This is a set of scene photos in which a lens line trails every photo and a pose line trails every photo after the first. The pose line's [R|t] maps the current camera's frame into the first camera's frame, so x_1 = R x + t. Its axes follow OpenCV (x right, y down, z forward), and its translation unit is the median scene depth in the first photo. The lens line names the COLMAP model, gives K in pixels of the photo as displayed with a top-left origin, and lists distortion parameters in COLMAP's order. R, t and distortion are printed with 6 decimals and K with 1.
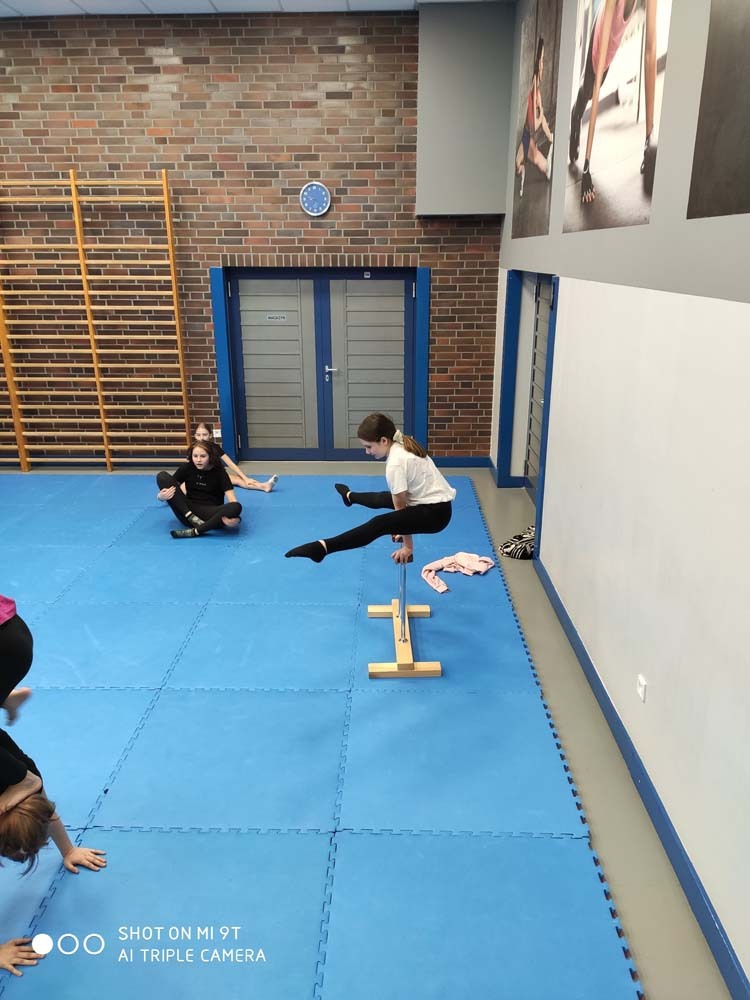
lens RADIAL K [[749.4, 0, 377.6], [0, 749.4, 500.3], [0, 0, 1]] dist [0.093867, -0.125331]
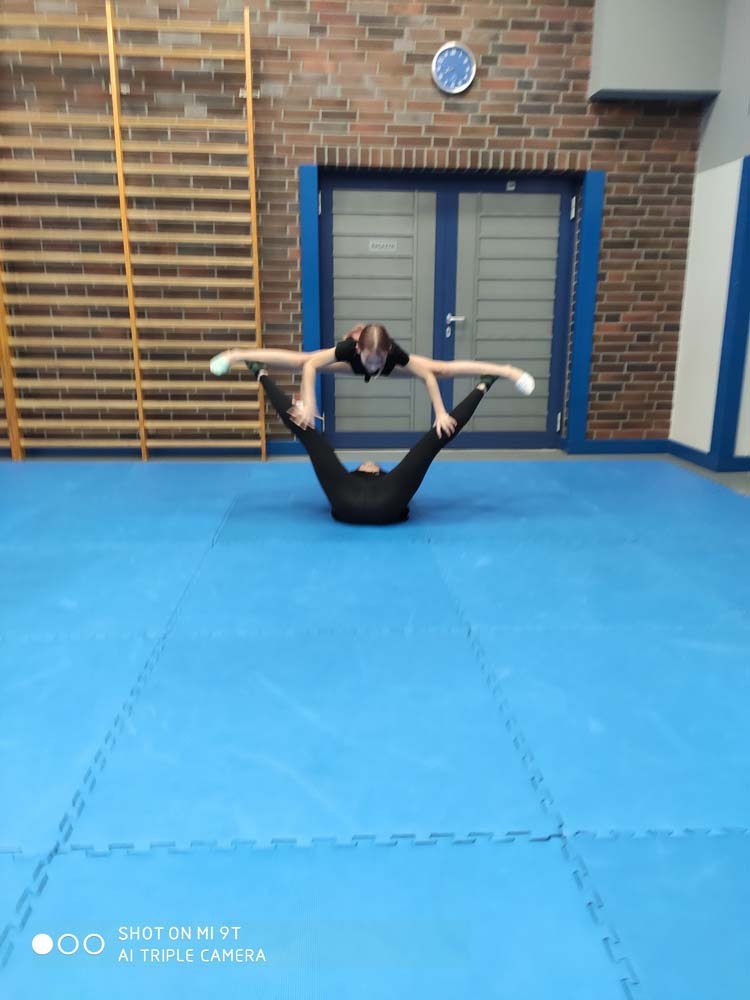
lens RADIAL K [[732.1, 0, 384.7], [0, 732.1, 504.1], [0, 0, 1]] dist [0.095579, -0.117320]
pose [[0.996206, -0.010322, 0.086416, -0.207431], [0.016765, 0.997104, -0.074173, 0.060012], [-0.085400, 0.075341, 0.993494, 0.334019]]
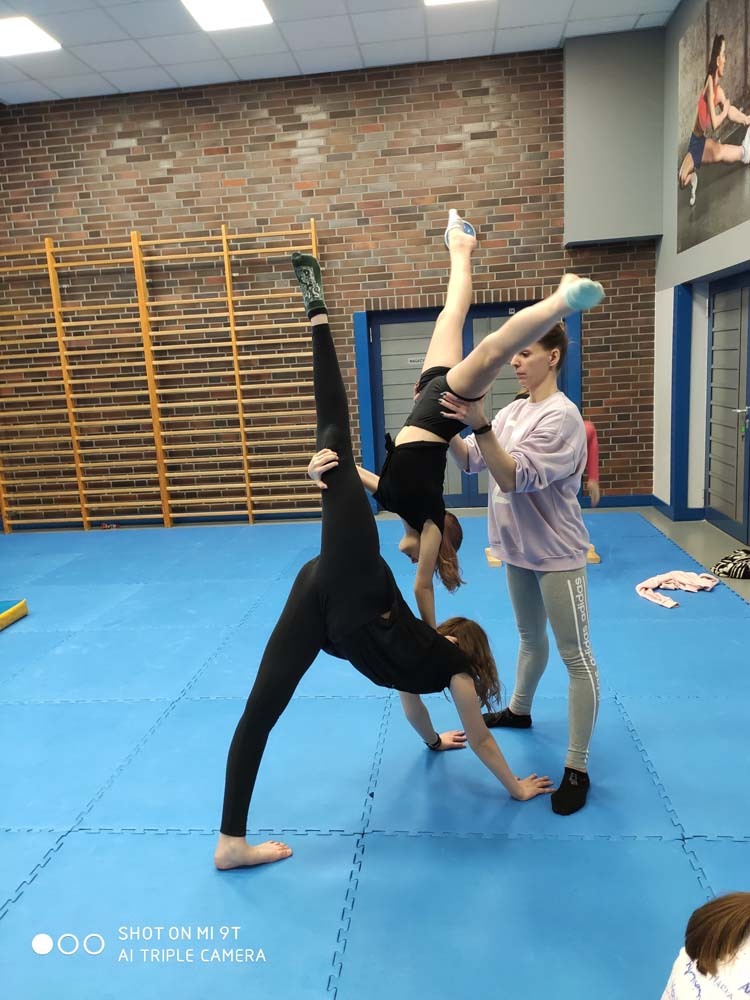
lens RADIAL K [[749.4, 0, 377.6], [0, 749.4, 500.3], [0, 0, 1]] dist [0.093867, -0.125331]
pose [[0.995350, -0.038805, -0.088165, -0.113607], [0.026084, 0.989651, -0.141106, 0.077570], [0.092728, 0.138150, 0.986061, 0.061914]]
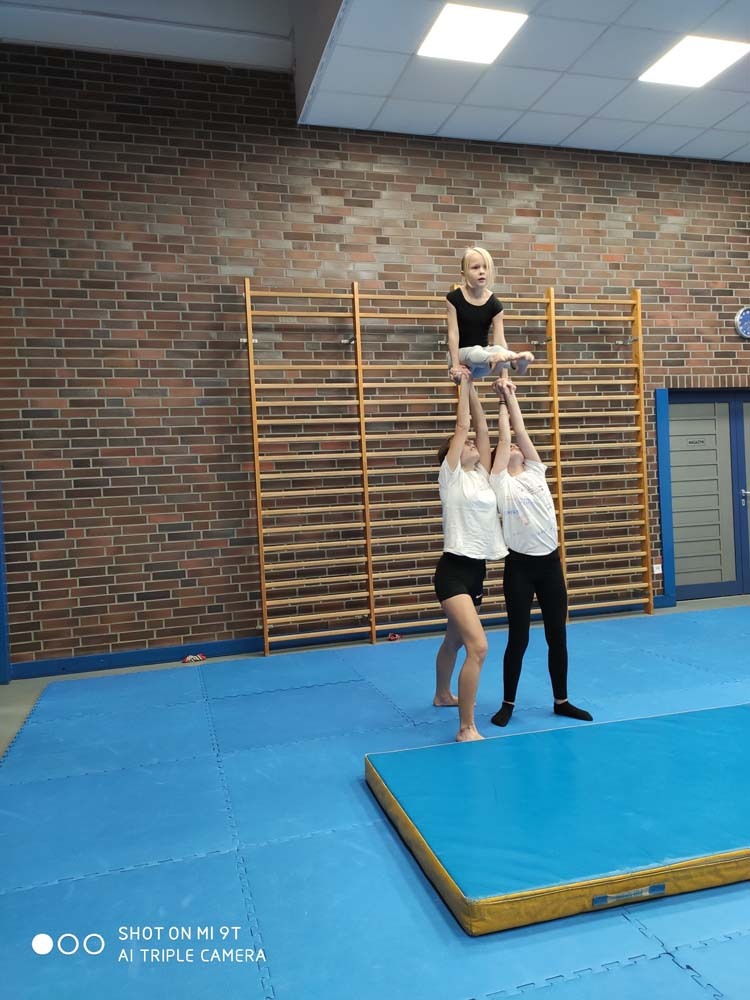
lens RADIAL K [[749.4, 0, 377.6], [0, 749.4, 500.3], [0, 0, 1]] dist [0.093867, -0.125331]
pose [[0.951732, -0.048695, 0.303041, -0.851161], [0.137963, 0.949839, -0.280662, 0.040937], [-0.274174, 0.308924, 0.910711, 0.282312]]
